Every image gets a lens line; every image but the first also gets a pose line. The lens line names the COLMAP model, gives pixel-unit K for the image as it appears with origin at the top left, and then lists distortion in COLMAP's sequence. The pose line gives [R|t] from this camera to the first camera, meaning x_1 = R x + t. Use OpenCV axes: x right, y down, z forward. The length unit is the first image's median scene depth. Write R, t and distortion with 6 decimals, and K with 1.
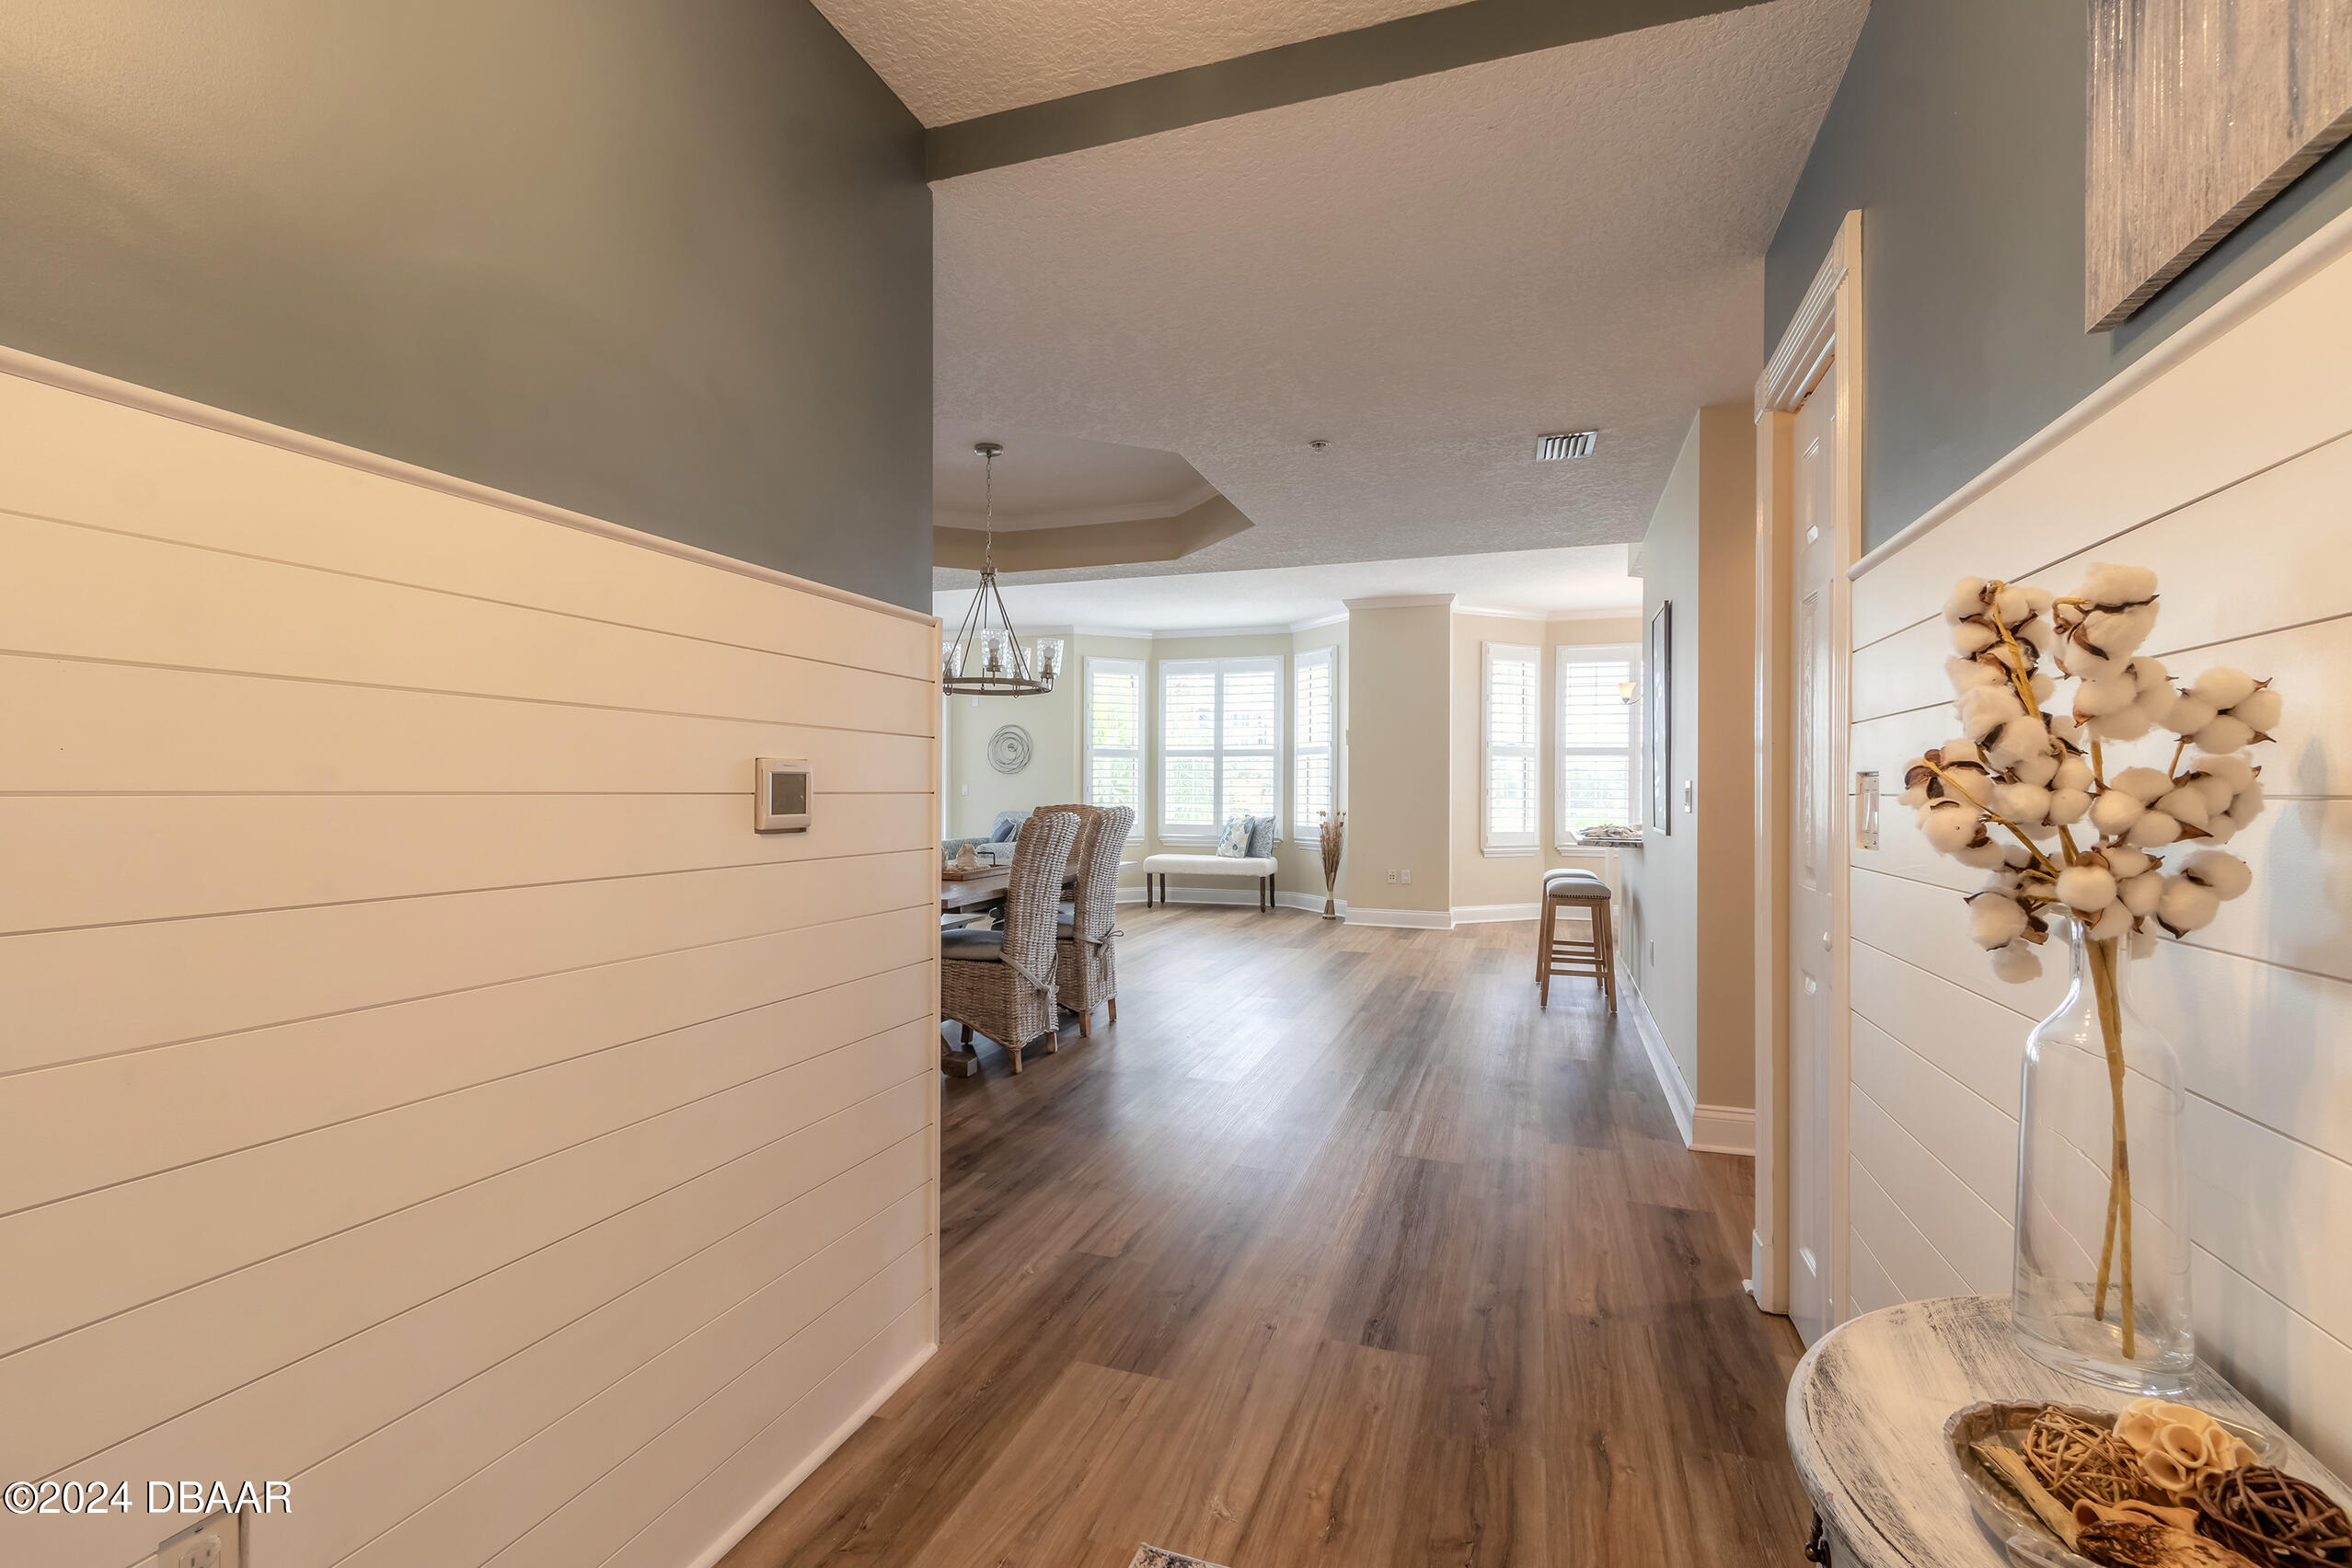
lens RADIAL K [[1063.5, 0, 1174.9], [0, 1063.5, 796.9], [0, 0, 1]] dist [0.003007, -0.000037]
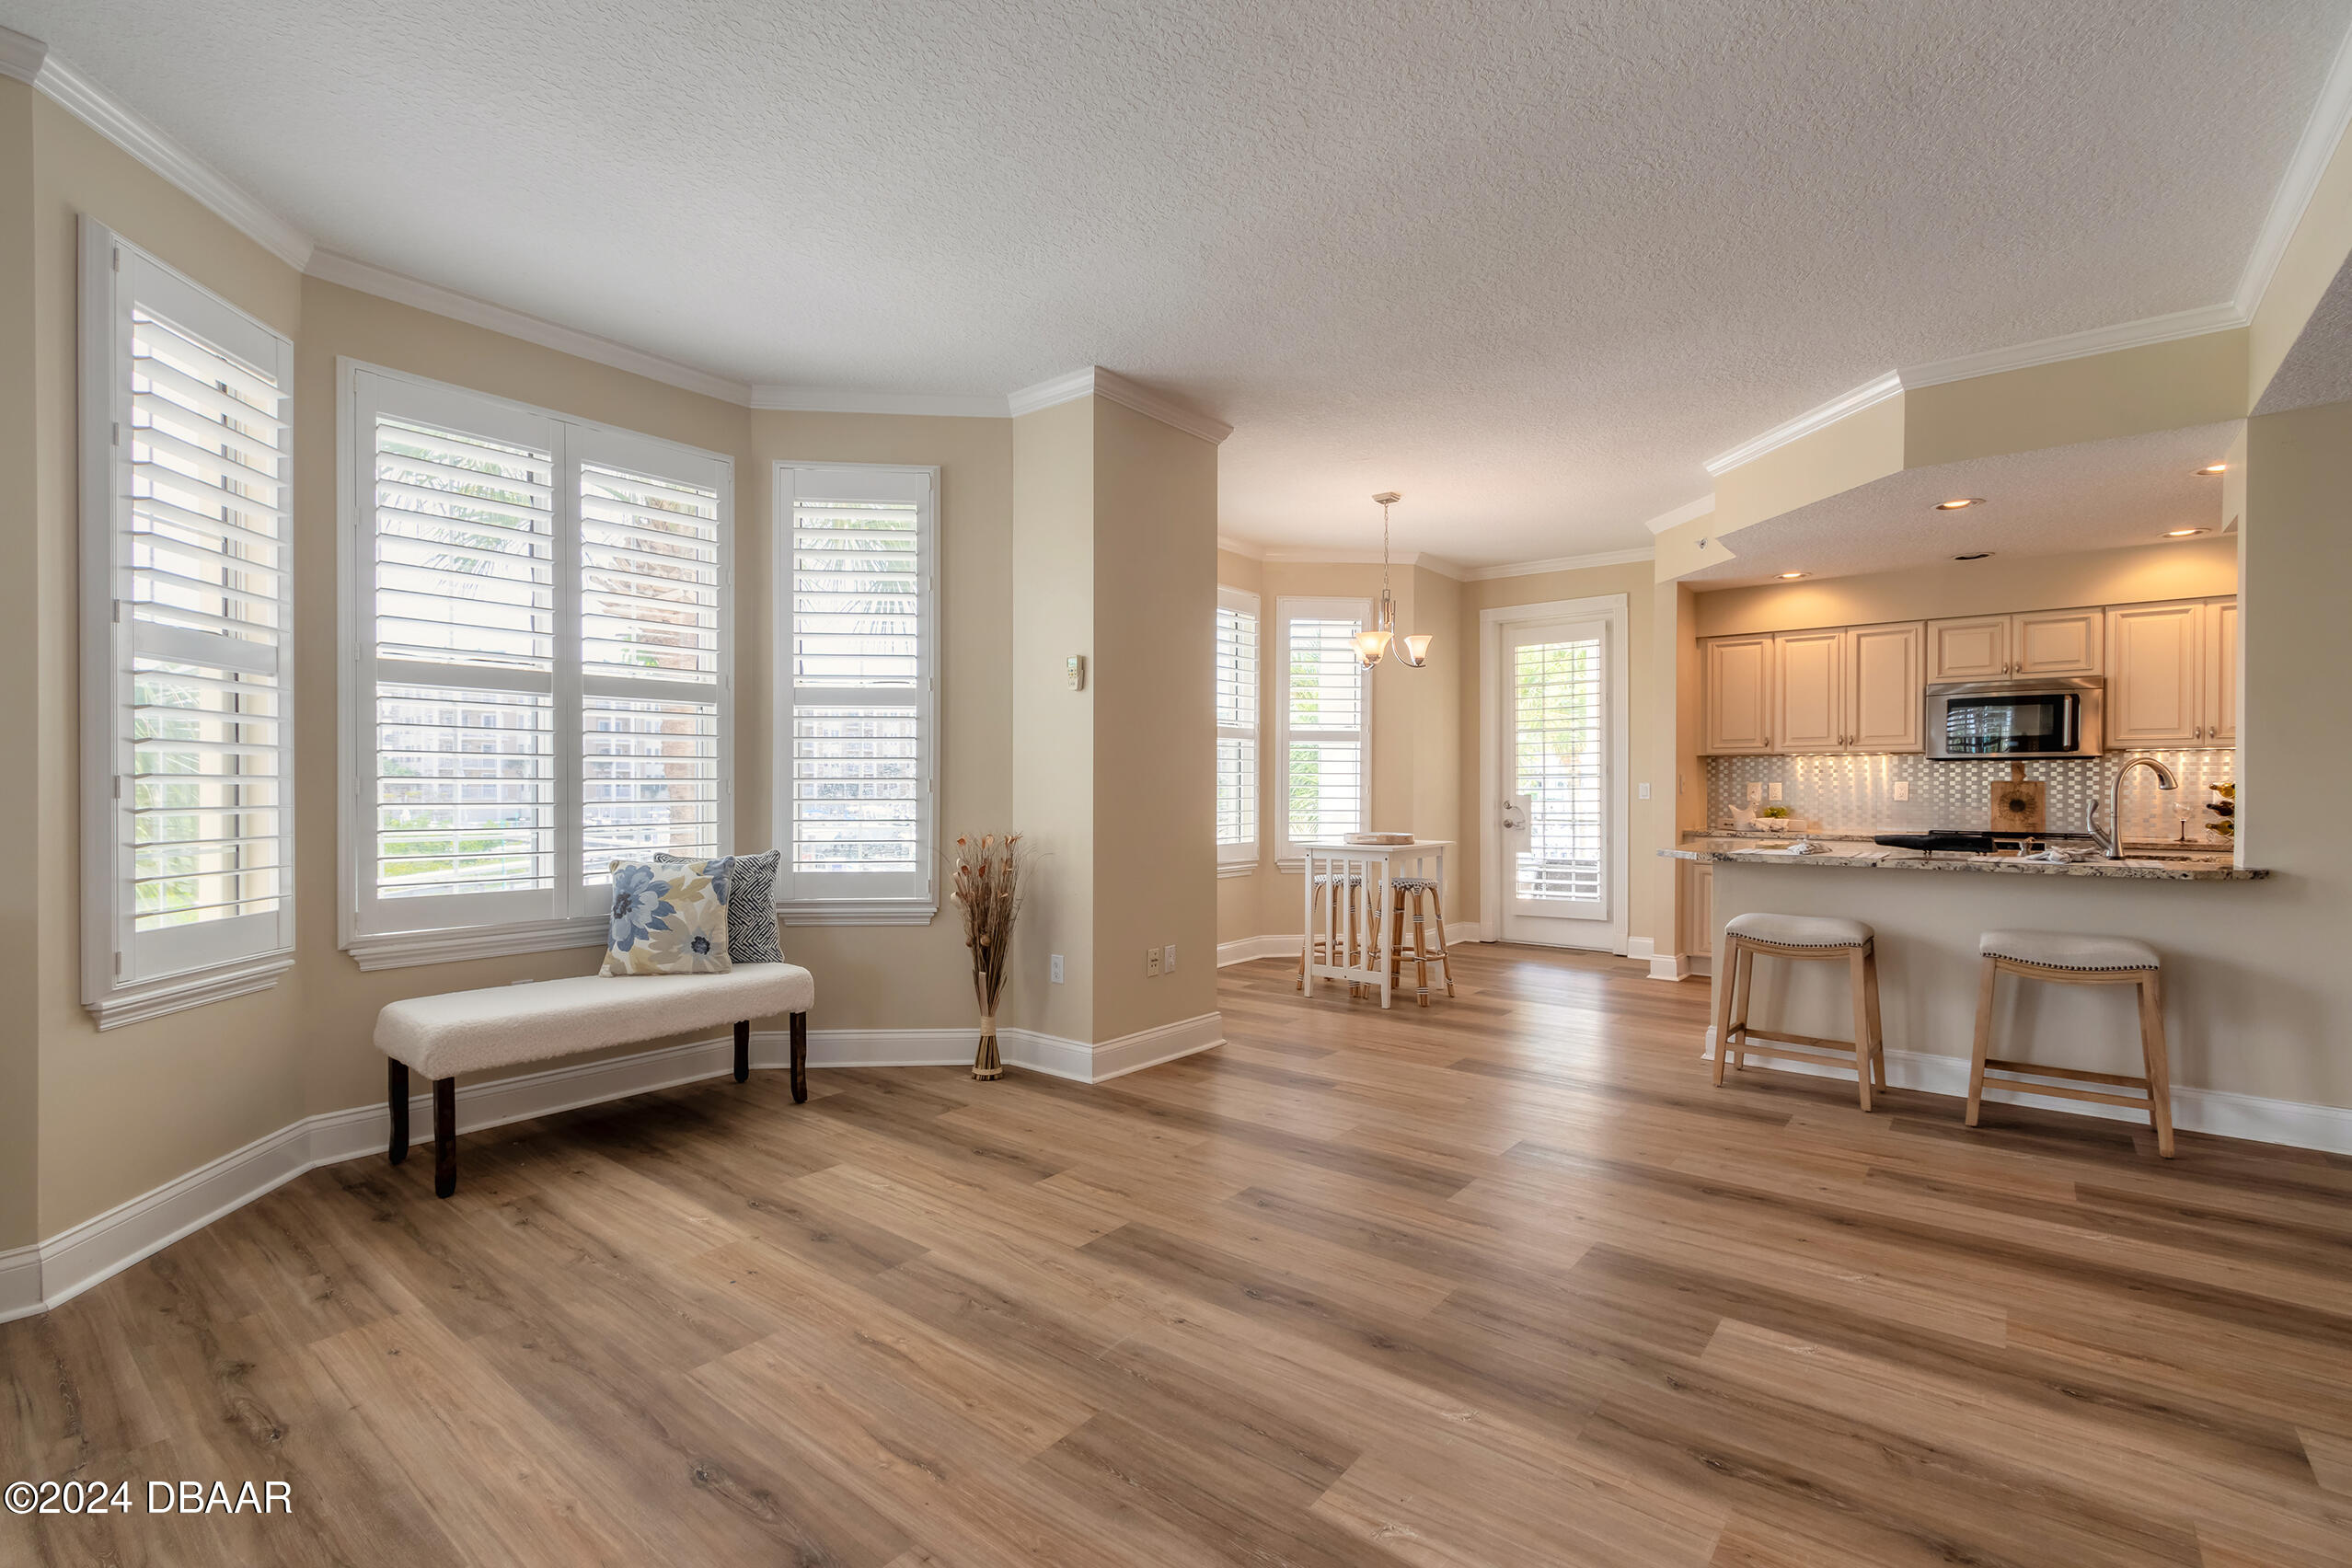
lens RADIAL K [[1063.5, 0, 1161.1], [0, 1063.5, 804.6], [0, 0, 1]] dist [0.003007, -0.000037]
pose [[0.354997, -0.024078, 0.934557, -0.221441], [-0.008242, 0.999549, 0.028883, -0.012707], [-0.934831, -0.017957, 0.354638, 0.691631]]
